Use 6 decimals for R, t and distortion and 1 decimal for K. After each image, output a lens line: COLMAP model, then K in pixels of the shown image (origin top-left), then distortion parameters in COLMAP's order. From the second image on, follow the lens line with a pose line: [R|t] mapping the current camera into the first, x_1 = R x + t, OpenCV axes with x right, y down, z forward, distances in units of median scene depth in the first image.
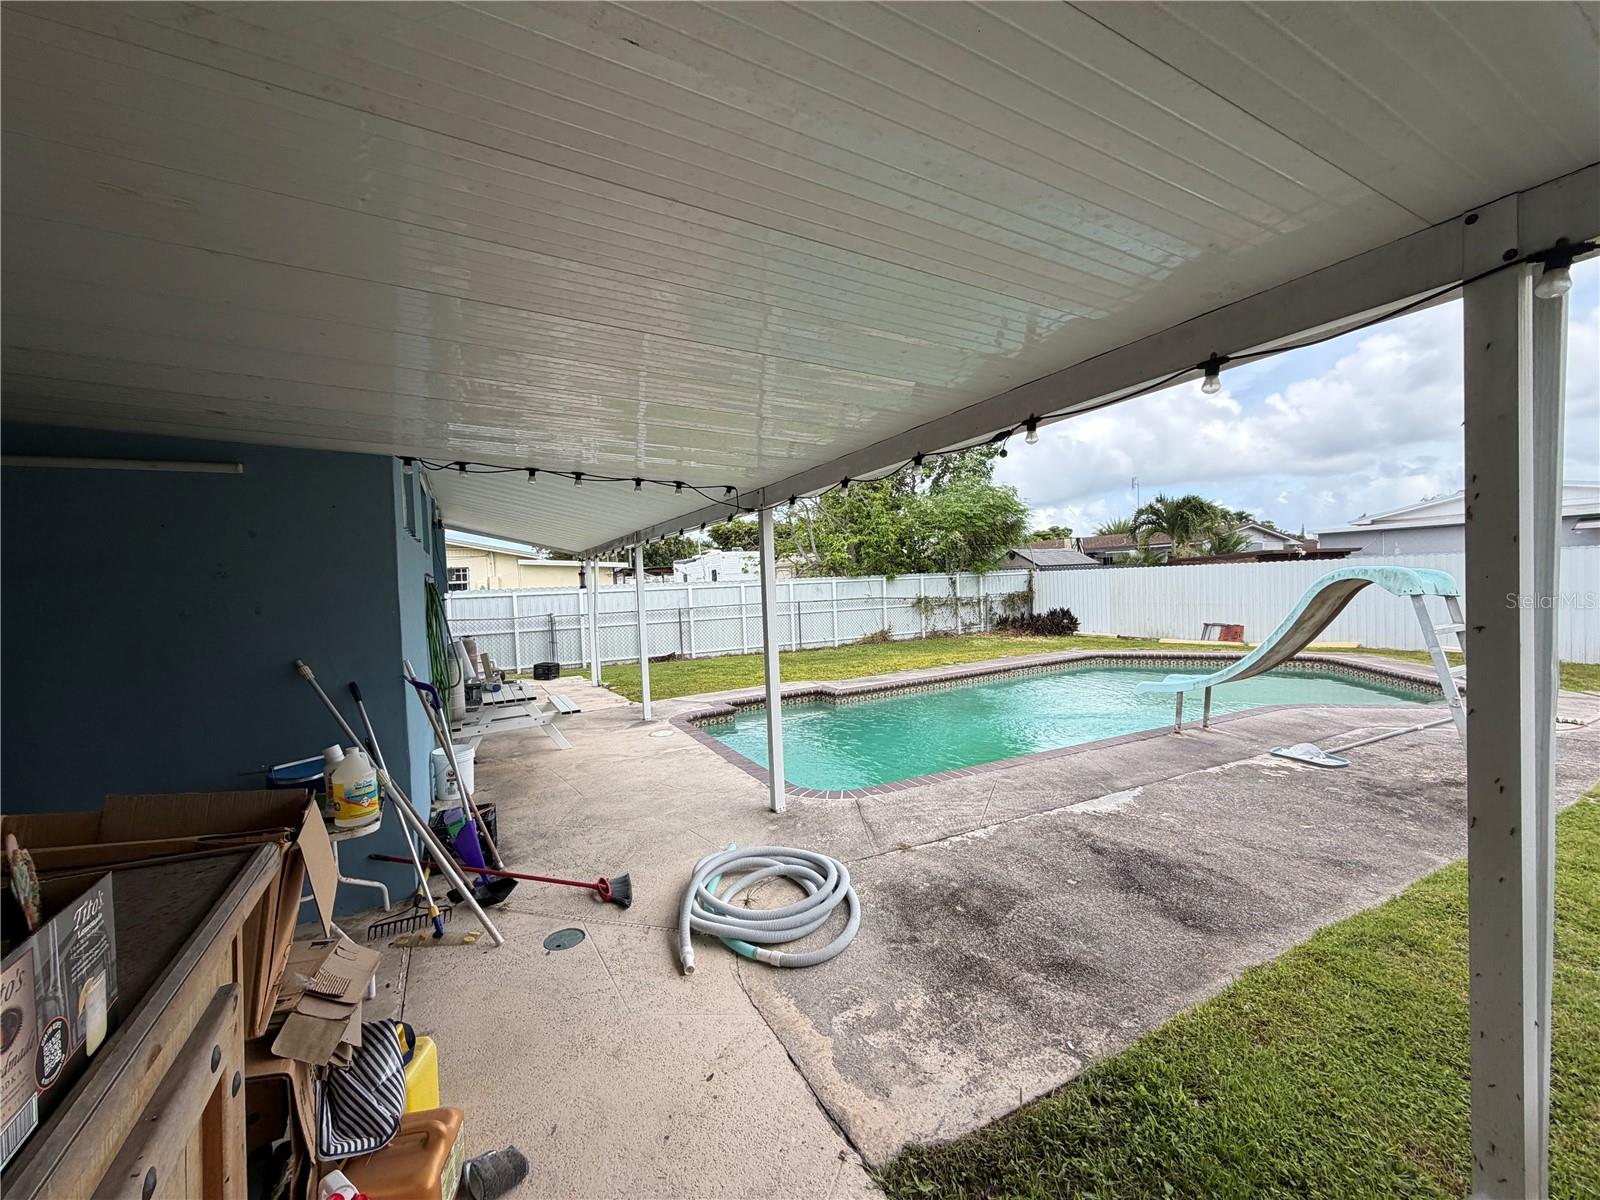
lens RADIAL K [[636.2, 0, 790.3], [0, 636.2, 593.1], [0, 0, 1]] dist [0.001803, -0.000076]
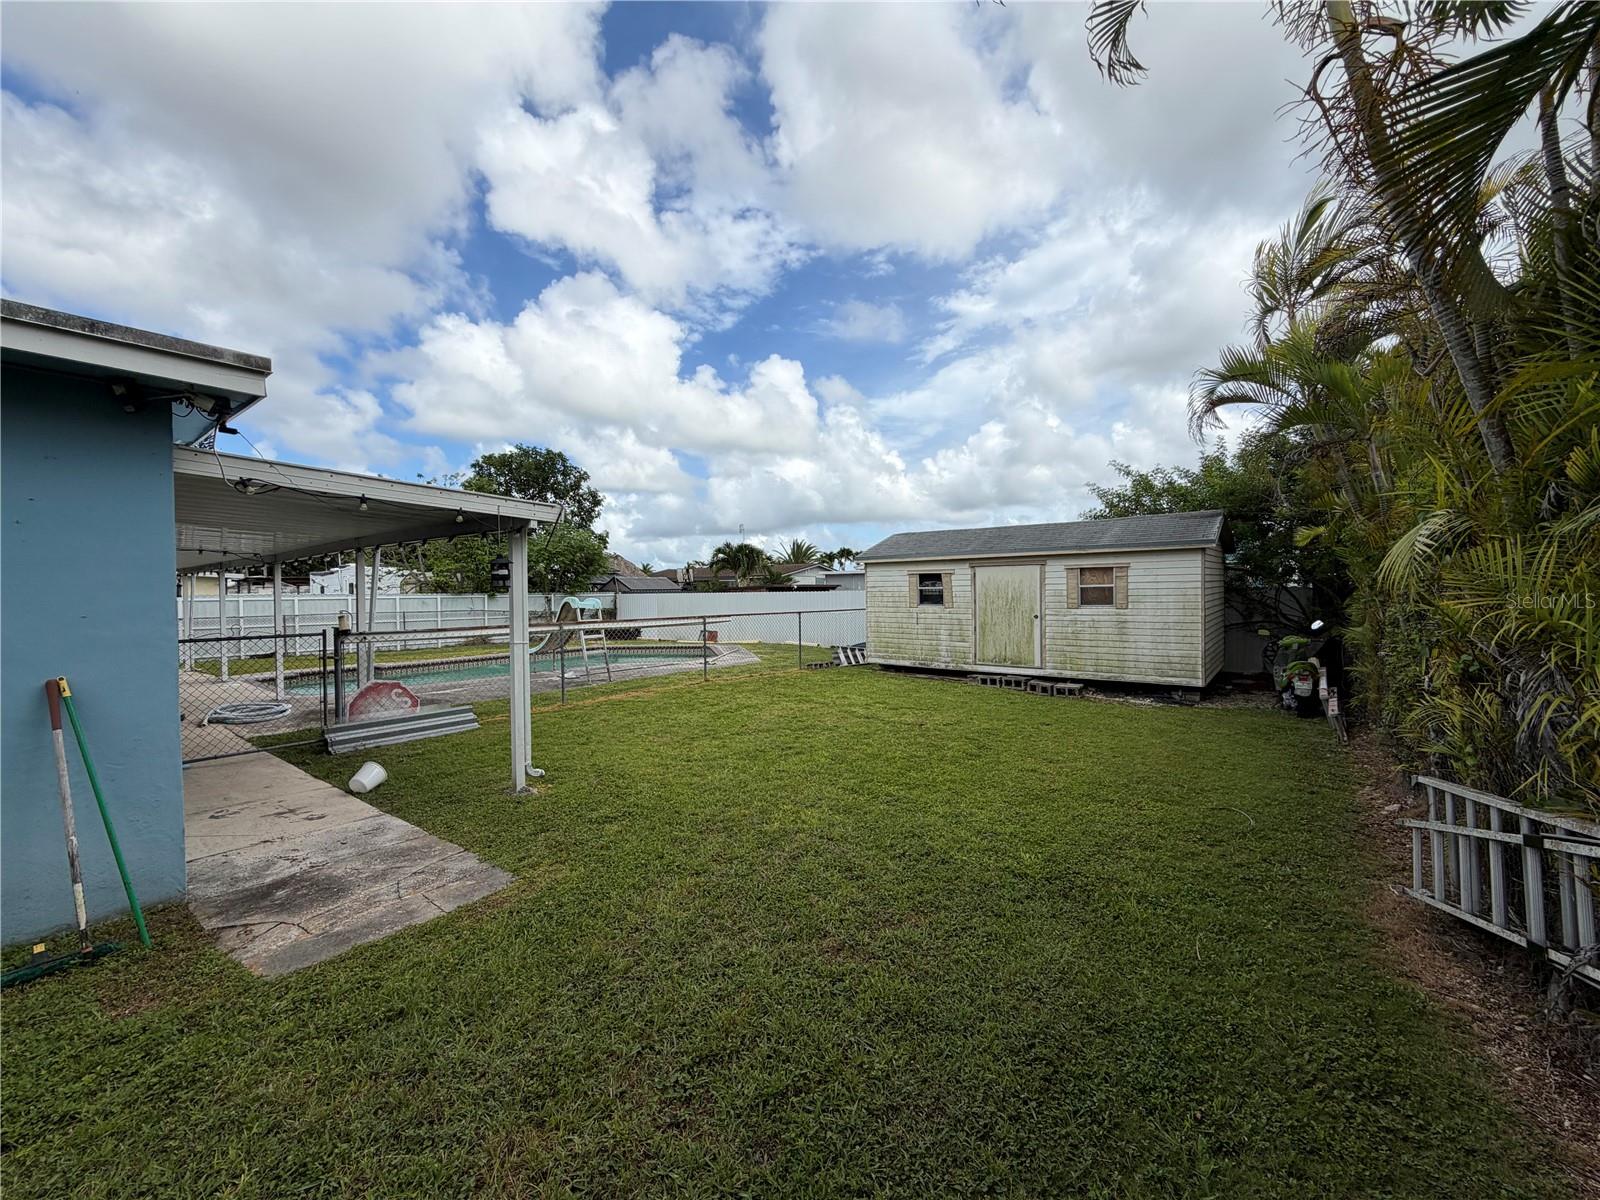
lens RADIAL K [[636.2, 0, 789.5], [0, 636.2, 582.6], [0, 0, 1]] dist [0.001803, -0.000076]
pose [[0.911654, 0.036575, 0.409328, 0.175299], [-0.018412, 0.998667, -0.048227, 0.001076], [-0.410546, 0.036430, 0.911112, -0.426199]]
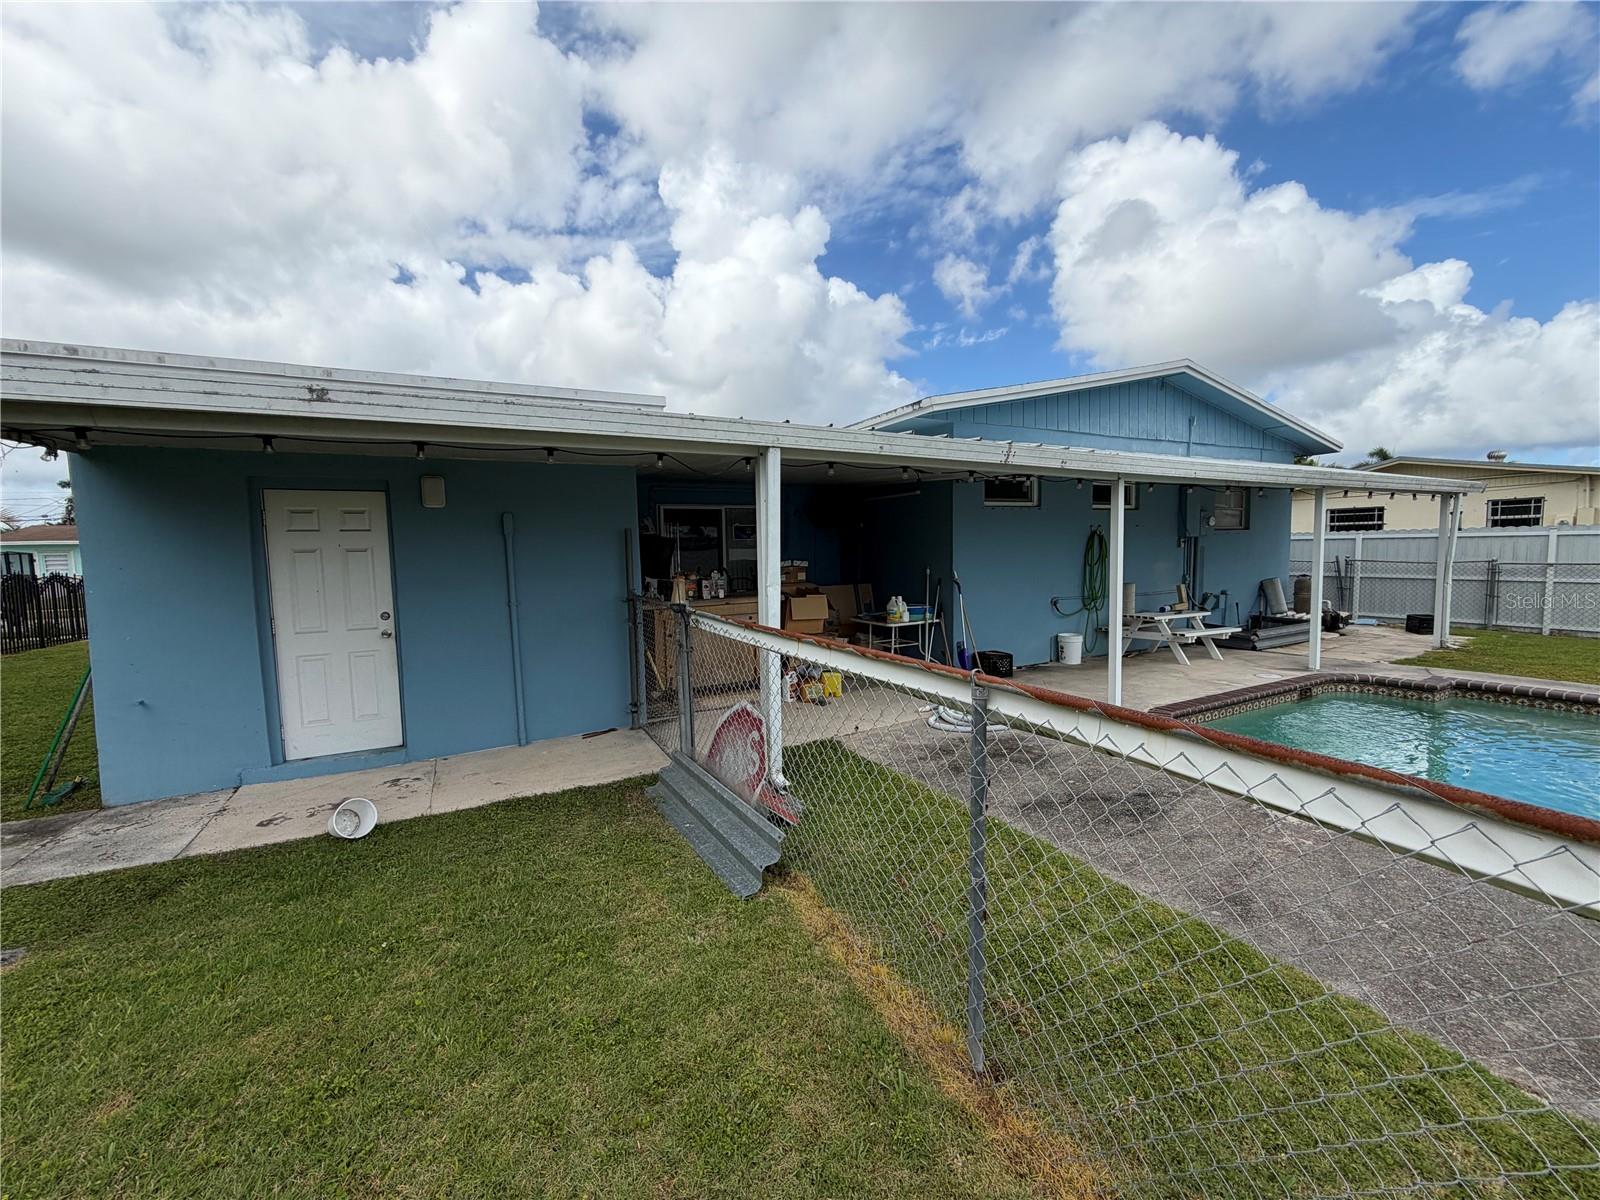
lens RADIAL K [[636.2, 0, 795.3], [0, 636.2, 608.2], [0, 0, 1]] dist [0.001803, -0.000076]
pose [[0.008634, 0.132051, -0.991205, 0.319201], [0.002772, 0.991235, 0.132080, -0.012688], [0.999959, -0.003888, 0.008192, 0.082647]]
